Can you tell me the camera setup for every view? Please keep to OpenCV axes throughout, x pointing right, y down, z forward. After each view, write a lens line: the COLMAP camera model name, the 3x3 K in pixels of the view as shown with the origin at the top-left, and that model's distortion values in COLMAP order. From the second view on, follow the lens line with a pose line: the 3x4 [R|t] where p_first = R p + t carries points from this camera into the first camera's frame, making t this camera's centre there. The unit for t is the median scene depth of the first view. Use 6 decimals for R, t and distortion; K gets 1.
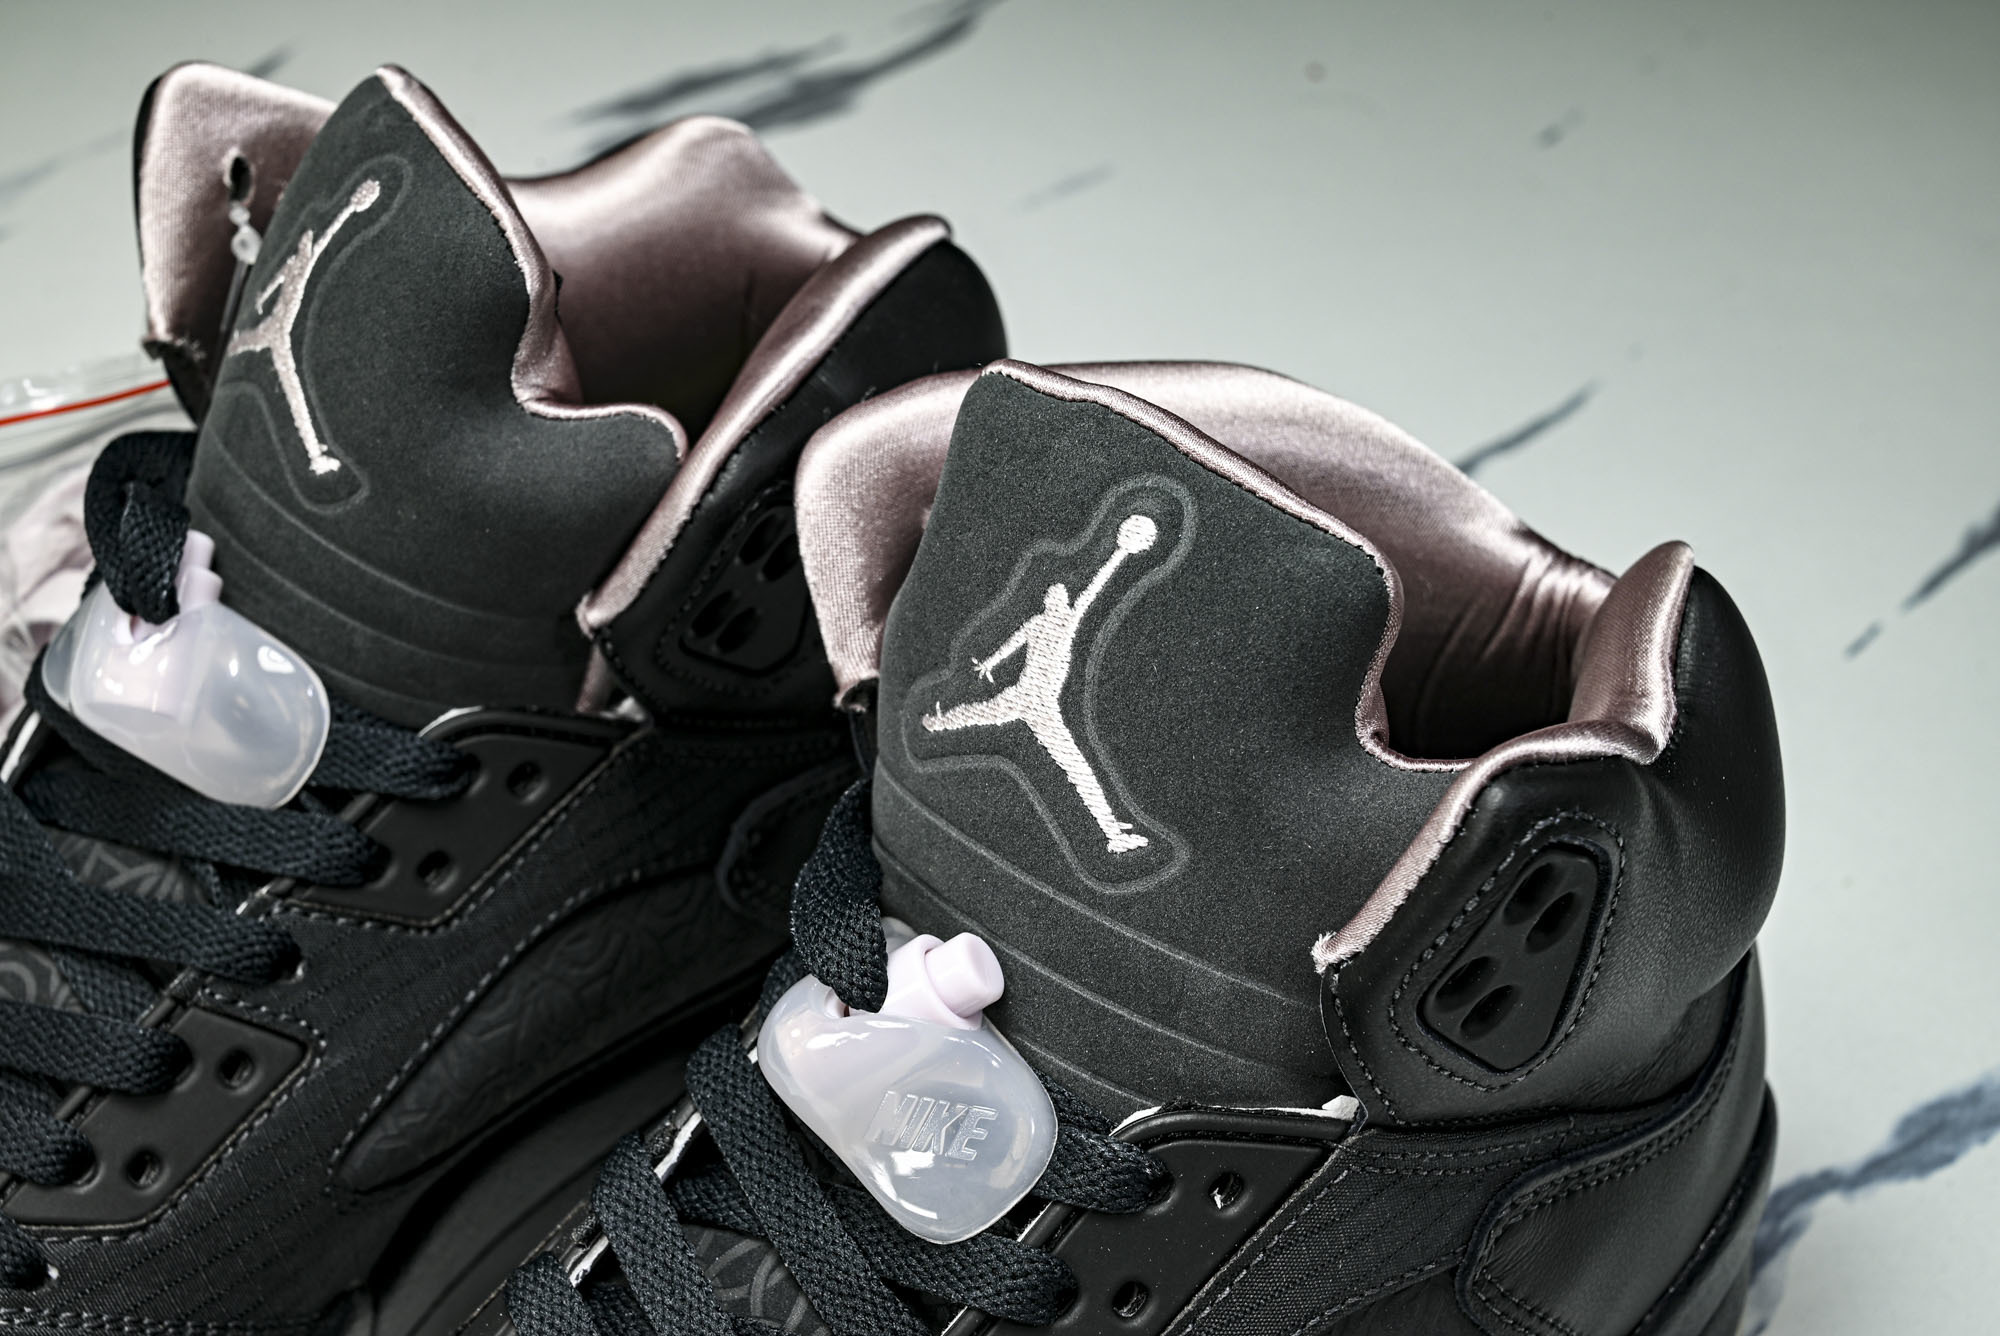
lens RADIAL K [[3526.7, 0, 1000.0], [0, 3526.7, 668.0], [0, 0, 1]] dist [-0.037561, -0.029414]
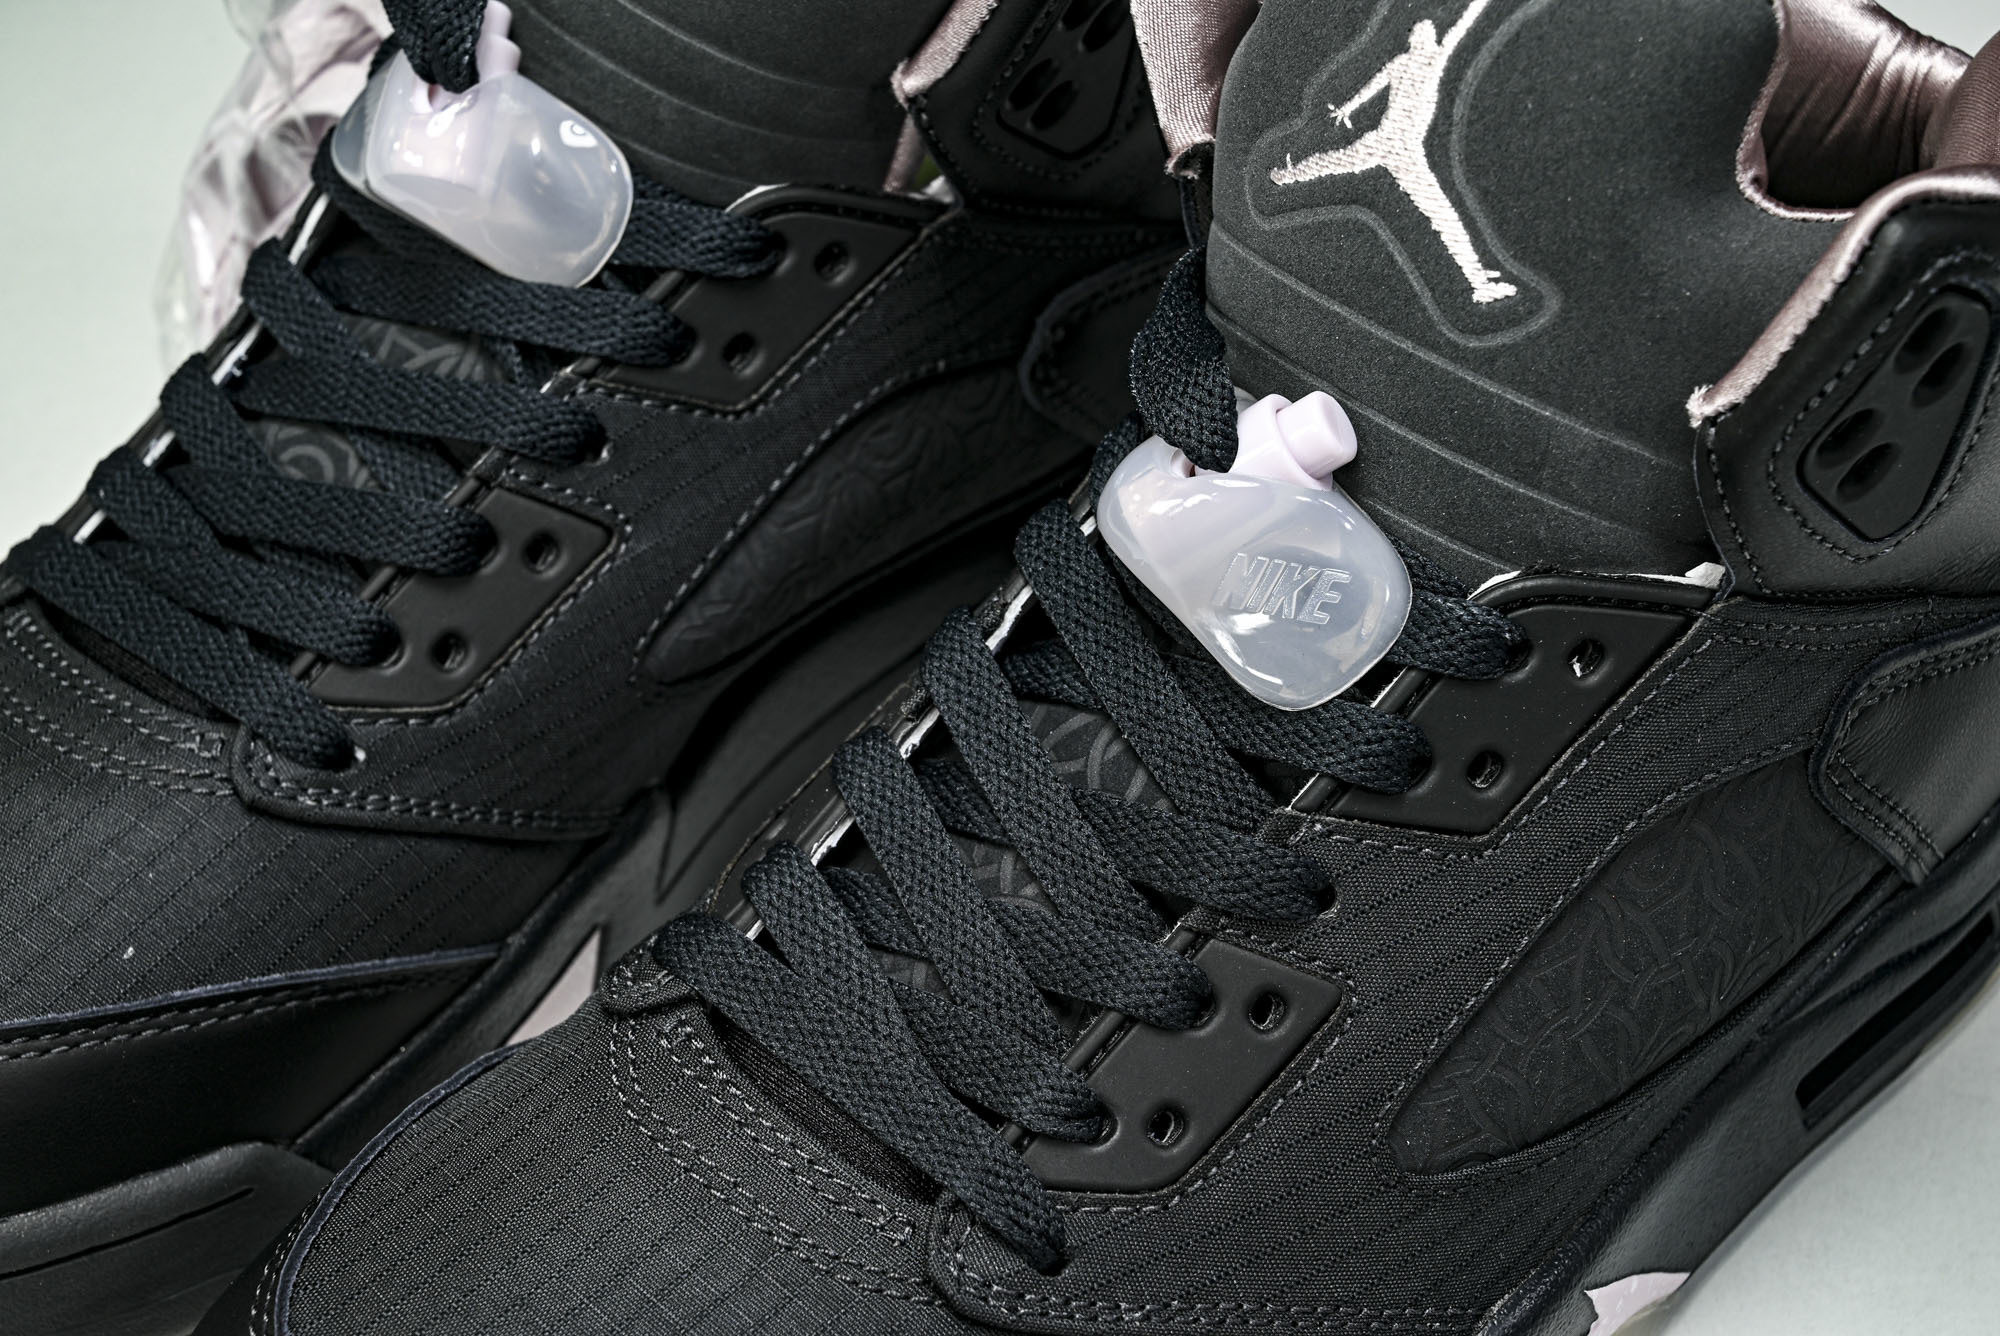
lens RADIAL K [[3526.7, 0, 1000.0], [0, 3526.7, 668.0], [0, 0, 1]] dist [-0.037561, -0.029414]
pose [[0.999579, 0.007375, -0.028067, -0.068612], [-0.004980, 0.996415, 0.084453, 0.069076], [0.028590, -0.084278, 0.996032, 0.030753]]
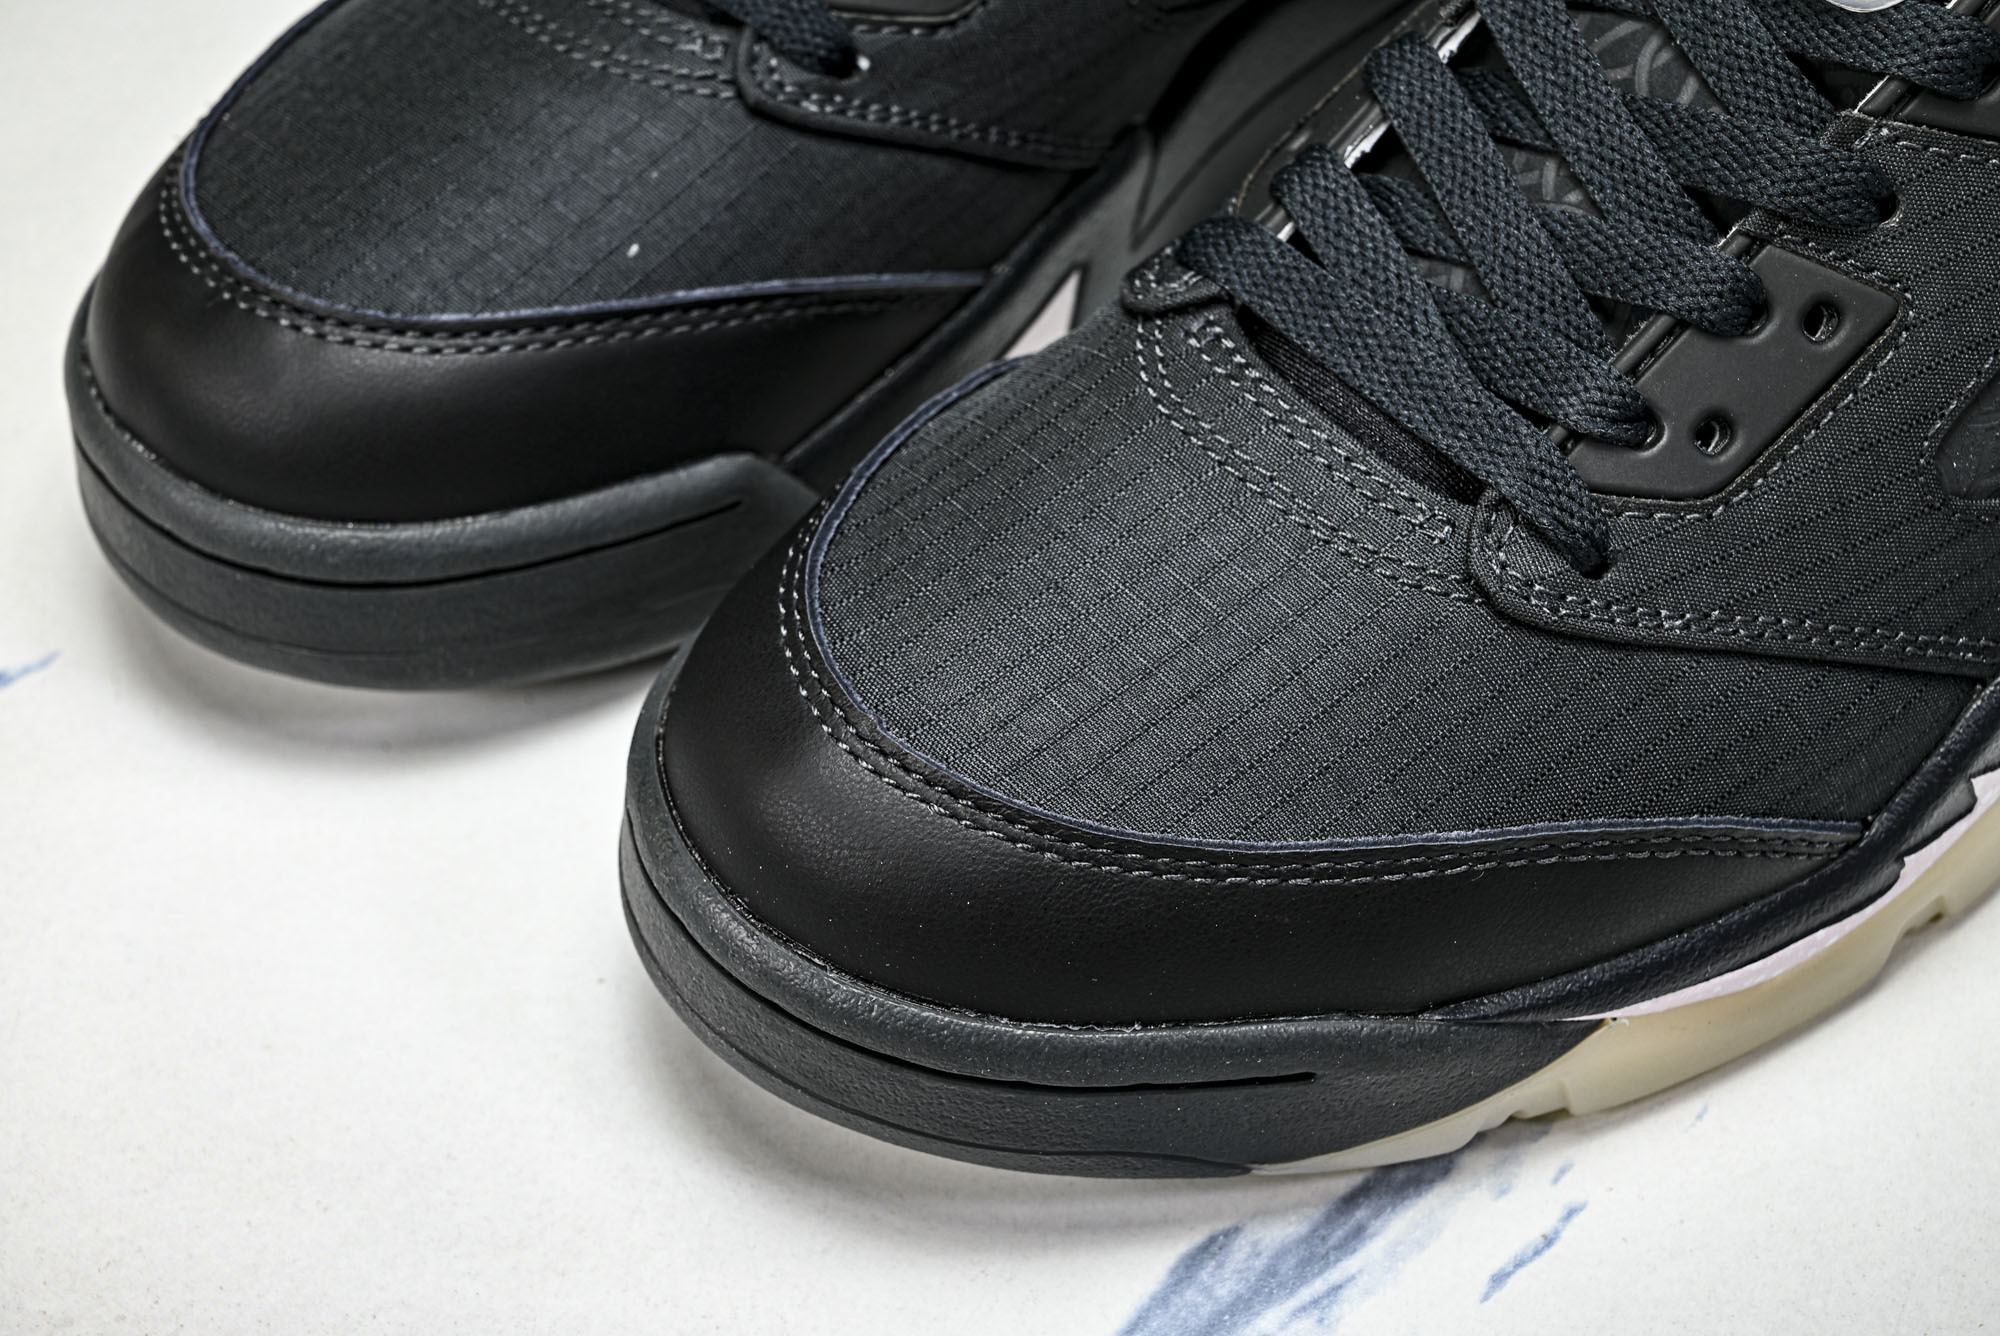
lens RADIAL K [[3526.7, 0, 1000.0], [0, 3526.7, 668.0], [0, 0, 1]] dist [-0.037561, -0.029414]
pose [[0.996583, 0.045463, -0.068954, -0.170410], [-0.031815, 0.981754, 0.187476, 0.164457], [0.076219, -0.184642, 0.979846, 0.031197]]
